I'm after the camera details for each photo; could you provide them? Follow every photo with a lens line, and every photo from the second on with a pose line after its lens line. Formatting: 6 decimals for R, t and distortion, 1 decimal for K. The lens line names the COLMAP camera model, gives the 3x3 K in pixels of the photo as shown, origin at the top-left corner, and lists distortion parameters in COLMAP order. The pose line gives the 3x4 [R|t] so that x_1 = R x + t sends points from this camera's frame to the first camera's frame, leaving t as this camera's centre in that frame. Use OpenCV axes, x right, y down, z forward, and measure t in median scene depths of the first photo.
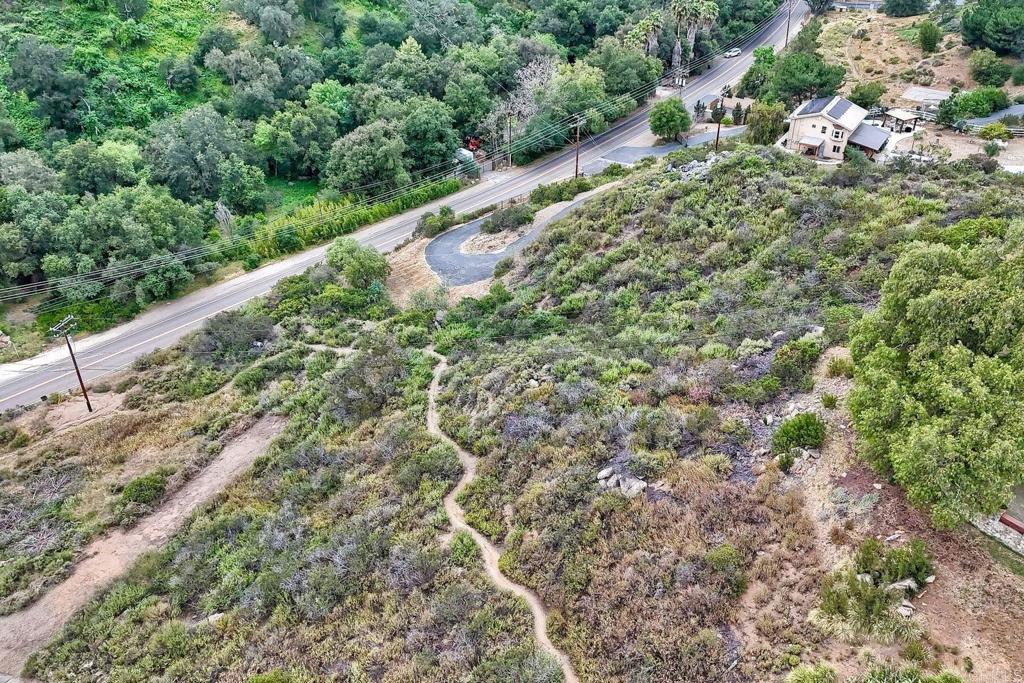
lens RADIAL K [[892.8, 0, 509.8], [0, 892.8, 342.5], [0, 0, 1]] dist [0.074017, -0.068829]
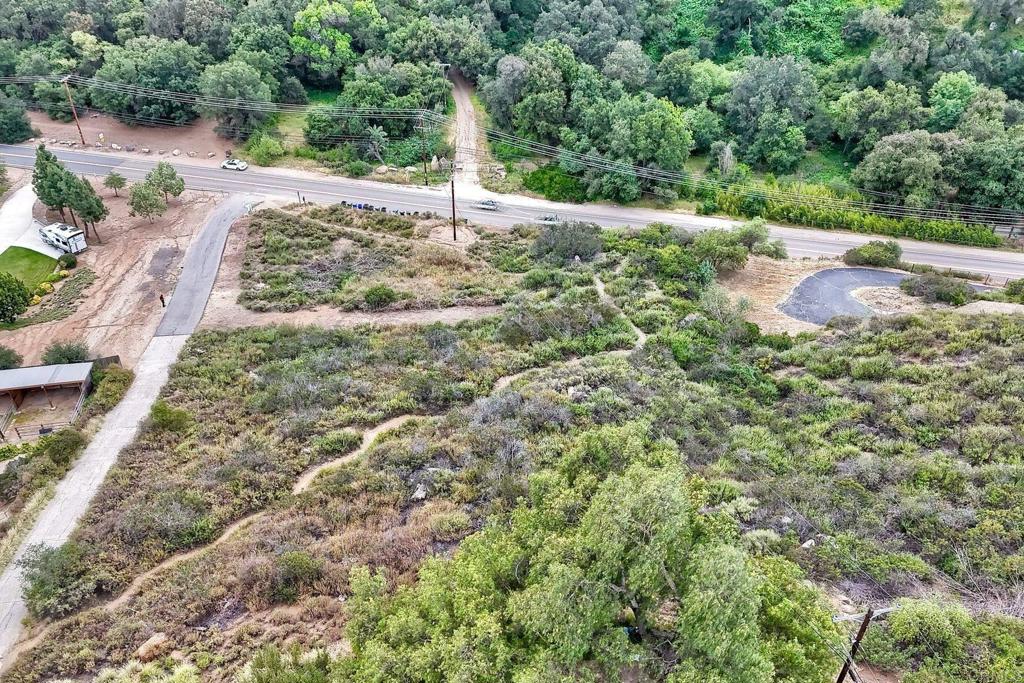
lens RADIAL K [[892.8, 0, 507.2], [0, 892.8, 339.6], [0, 0, 1]] dist [0.074017, -0.068829]
pose [[0.514718, 0.515484, -0.685085, 0.442898], [-0.475706, 0.836492, 0.272002, -0.162278], [0.713281, 0.185894, 0.675776, 0.230126]]
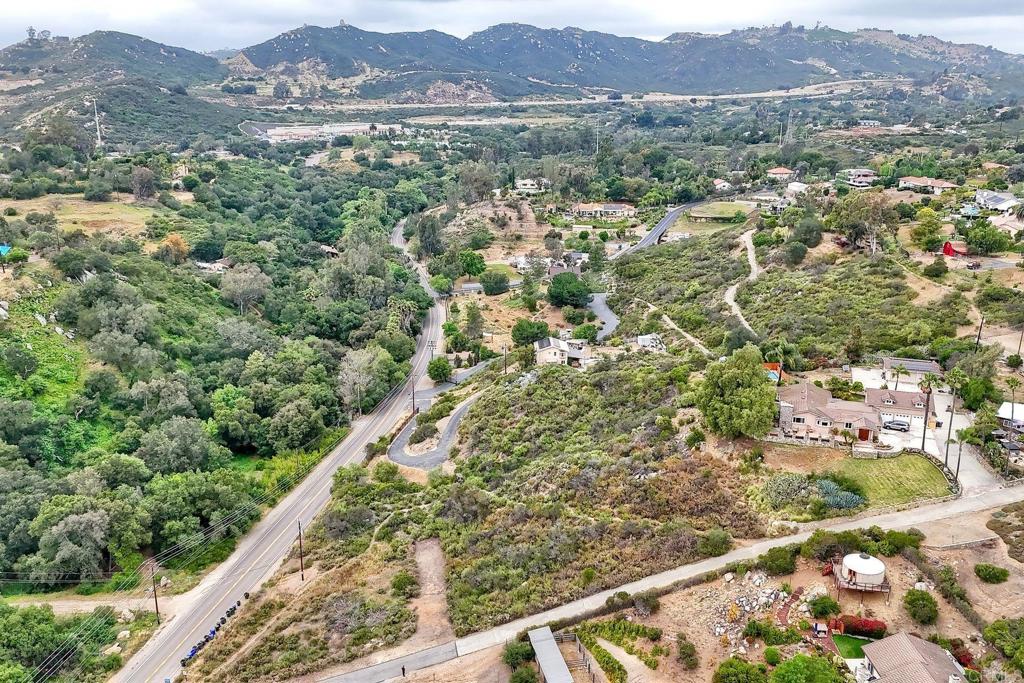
lens RADIAL K [[892.8, 0, 513.3], [0, 892.8, 340.2], [0, 0, 1]] dist [0.074017, -0.068829]
pose [[0.825828, -0.159493, 0.540897, -0.885645], [0.314467, 0.926436, -0.206945, 0.120198], [-0.468101, 0.340995, 0.815232, -0.609276]]
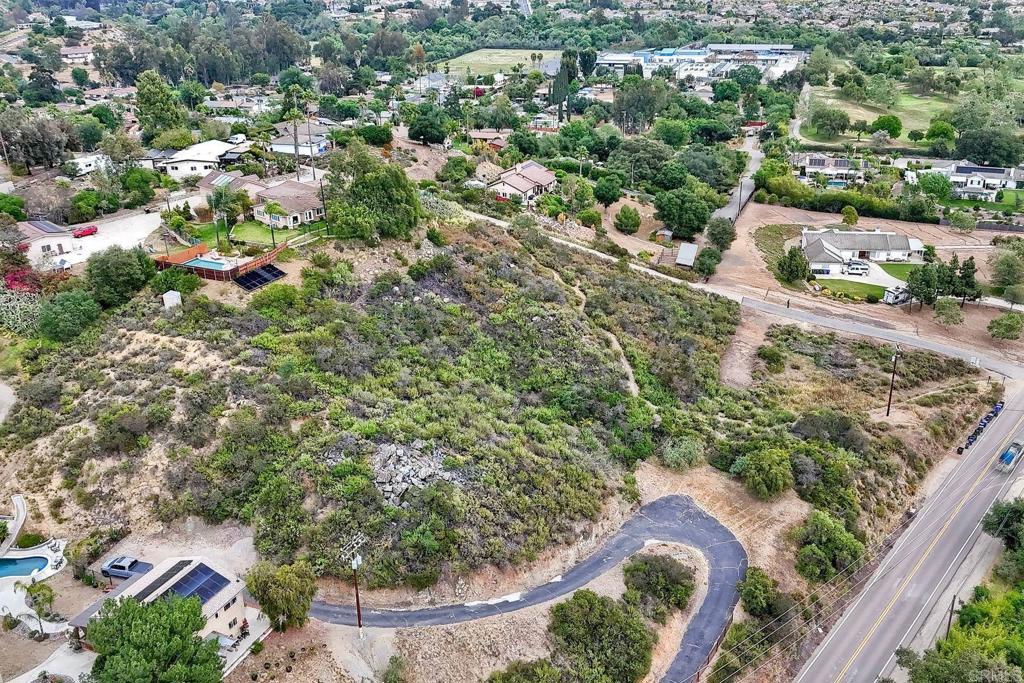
lens RADIAL K [[936.6, 0, 516.3], [0, 936.6, 341.6], [0, 0, 1]] dist [0.057384, 0.000000]
pose [[-0.992070, 0.067762, -0.105852, 0.222488], [-0.052248, 0.543639, 0.837691, -1.068220], [0.114309, 0.836579, -0.535788, 1.481222]]
